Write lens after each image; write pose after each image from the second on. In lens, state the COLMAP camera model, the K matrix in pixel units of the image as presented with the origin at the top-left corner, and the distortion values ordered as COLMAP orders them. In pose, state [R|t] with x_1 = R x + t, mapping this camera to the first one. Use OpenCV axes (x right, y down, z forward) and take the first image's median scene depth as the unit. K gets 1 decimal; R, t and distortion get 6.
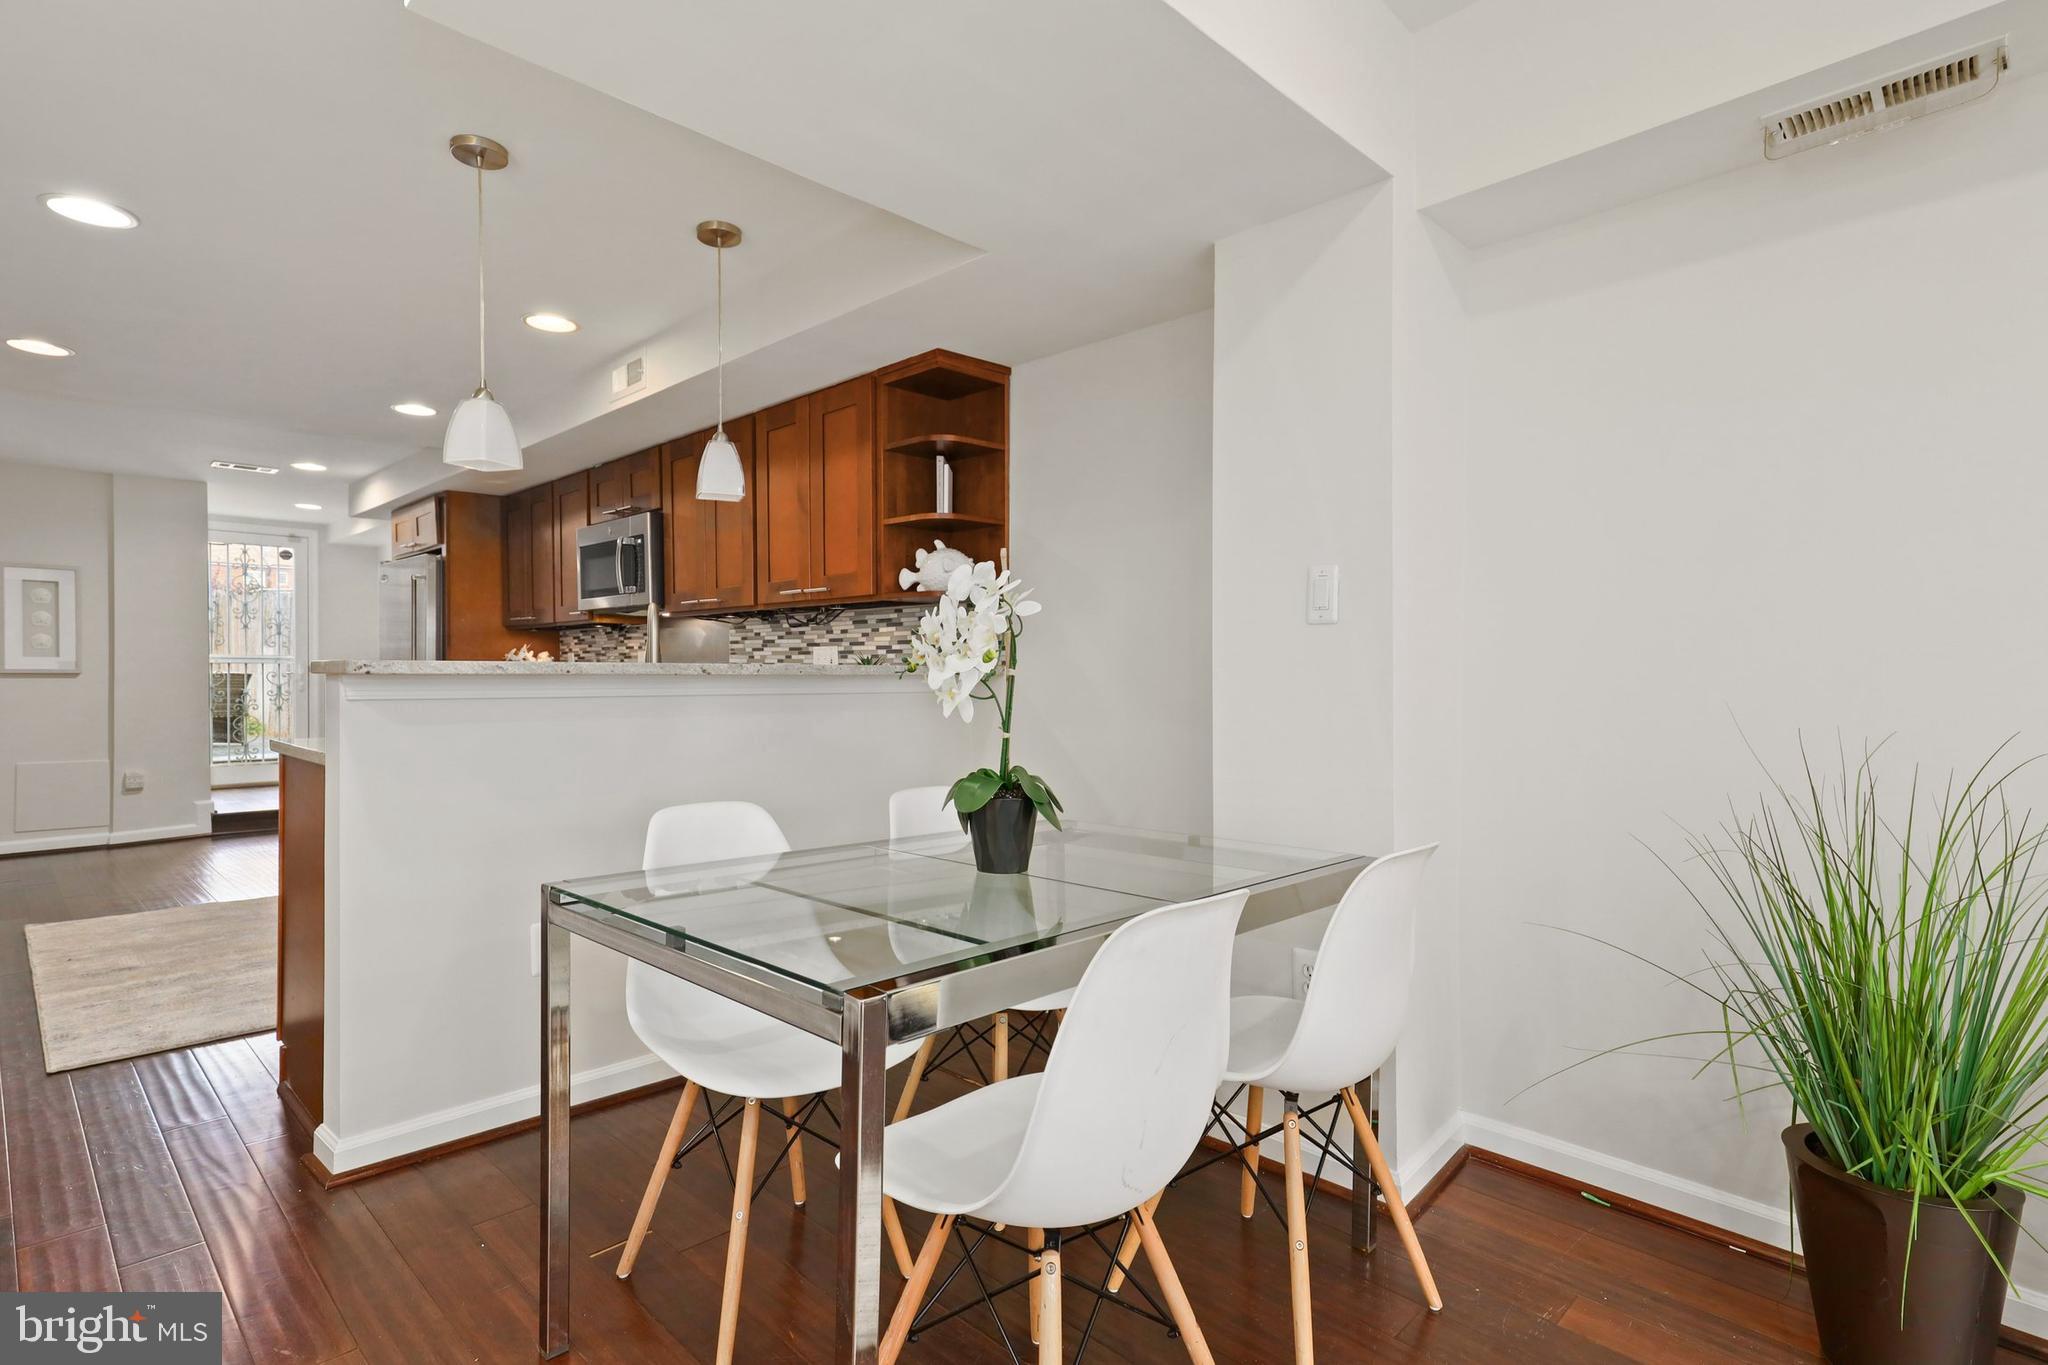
lens RADIAL K [[1016.4, 0, 1022.7], [0, 1016.4, 684.0], [0, 0, 1]] dist [0.024476, 0.000150]
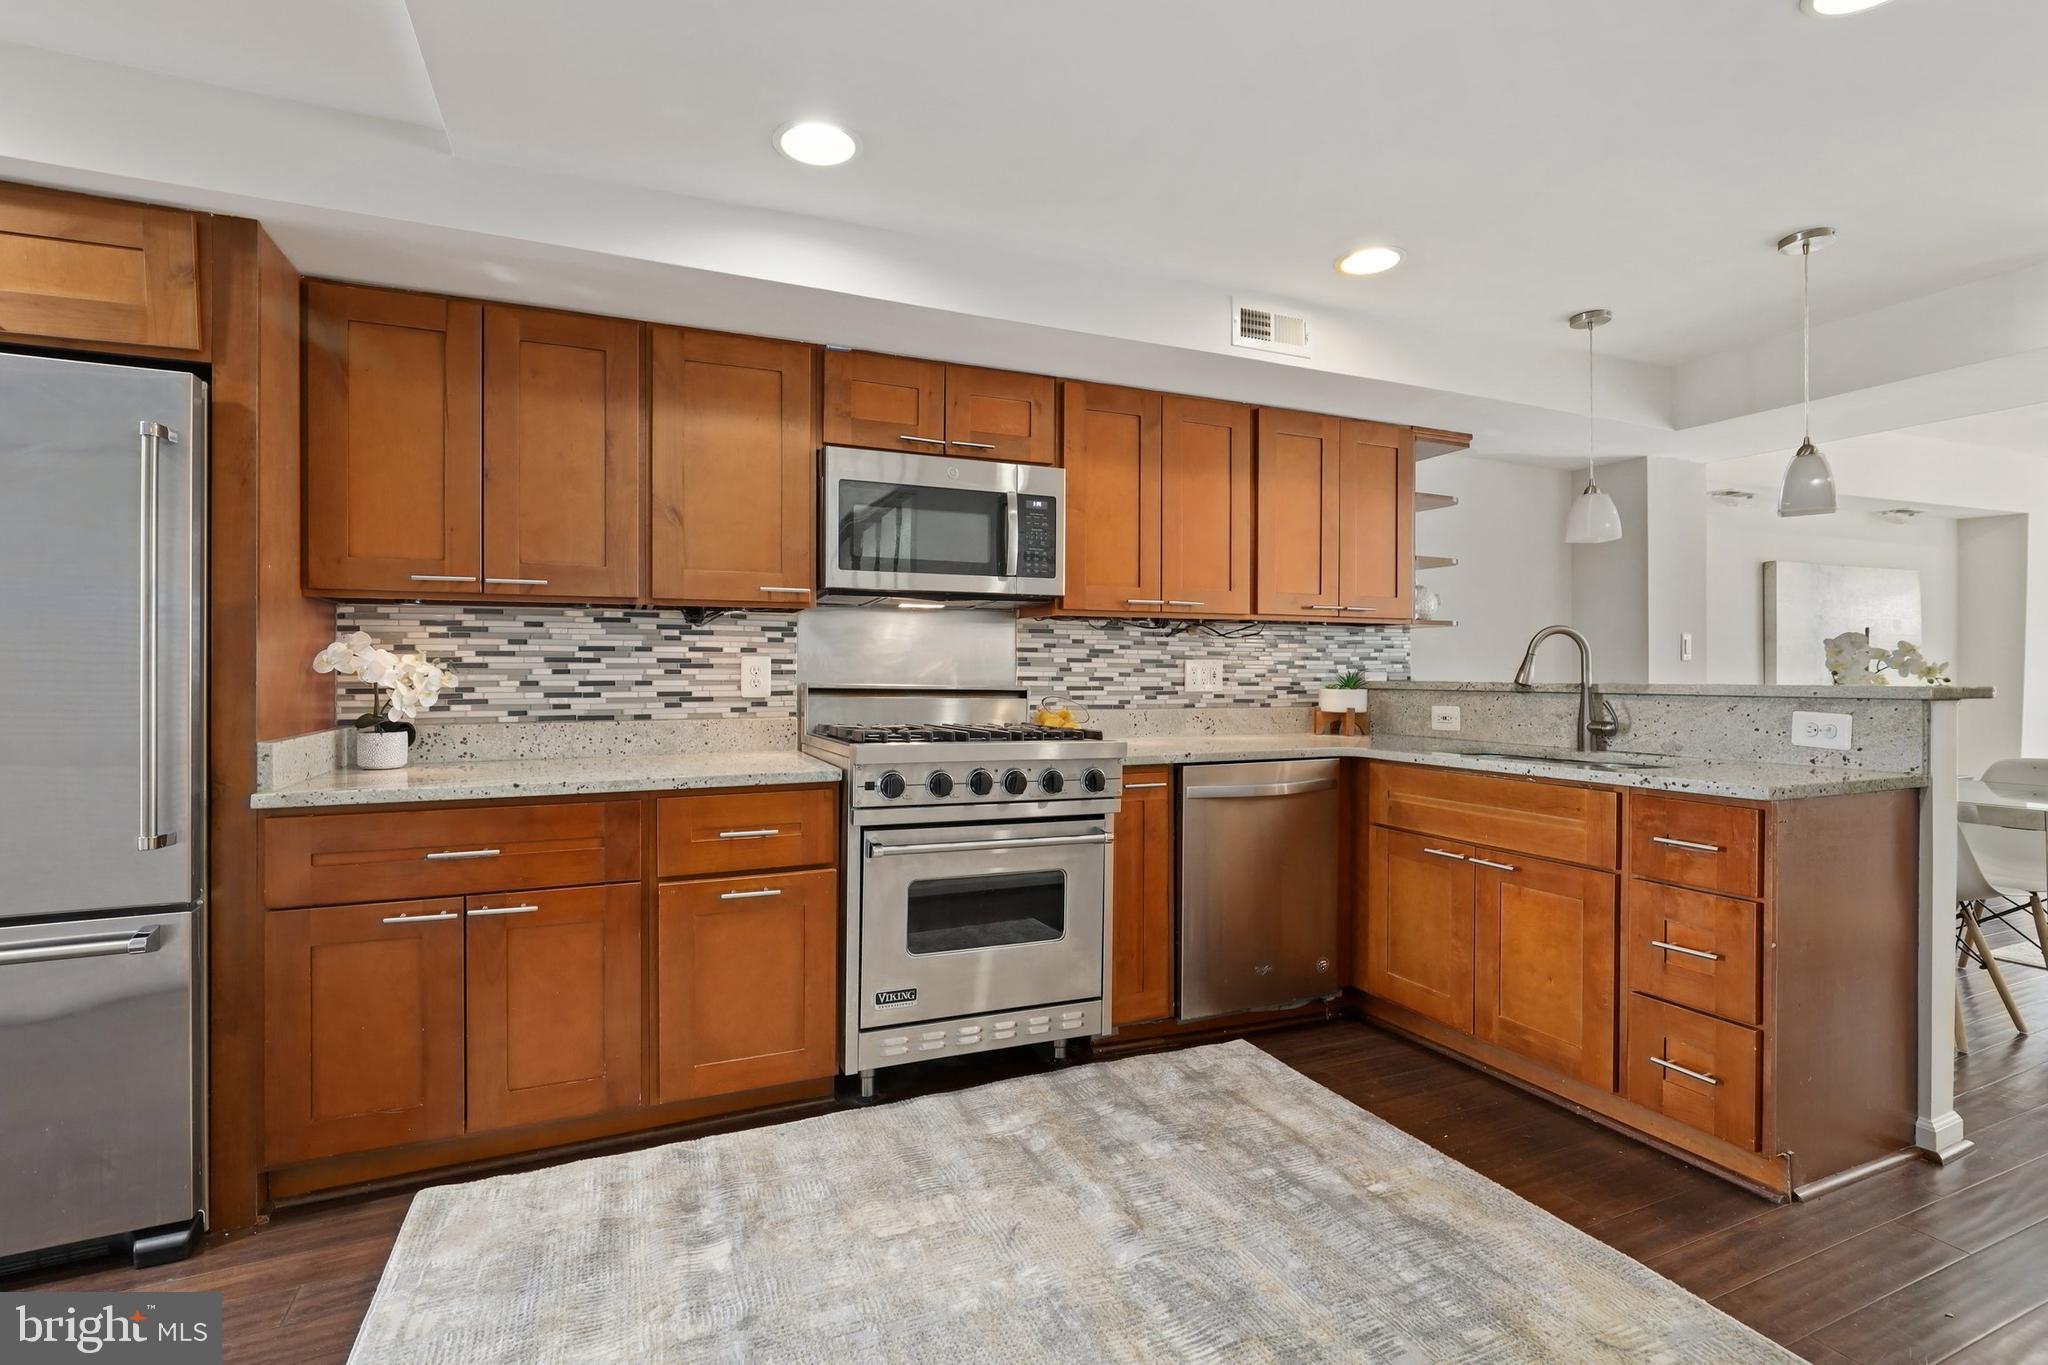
lens RADIAL K [[929.9, 0, 1014.8], [0, 929.9, 674.2], [0, 0, 1]] dist [-0.011666, 0.000244]
pose [[0.370663, -0.003263, 0.928762, -1.152740], [0.012390, 0.999922, -0.001432, -0.026593], [-0.928685, 0.012038, 0.370675, 0.918223]]
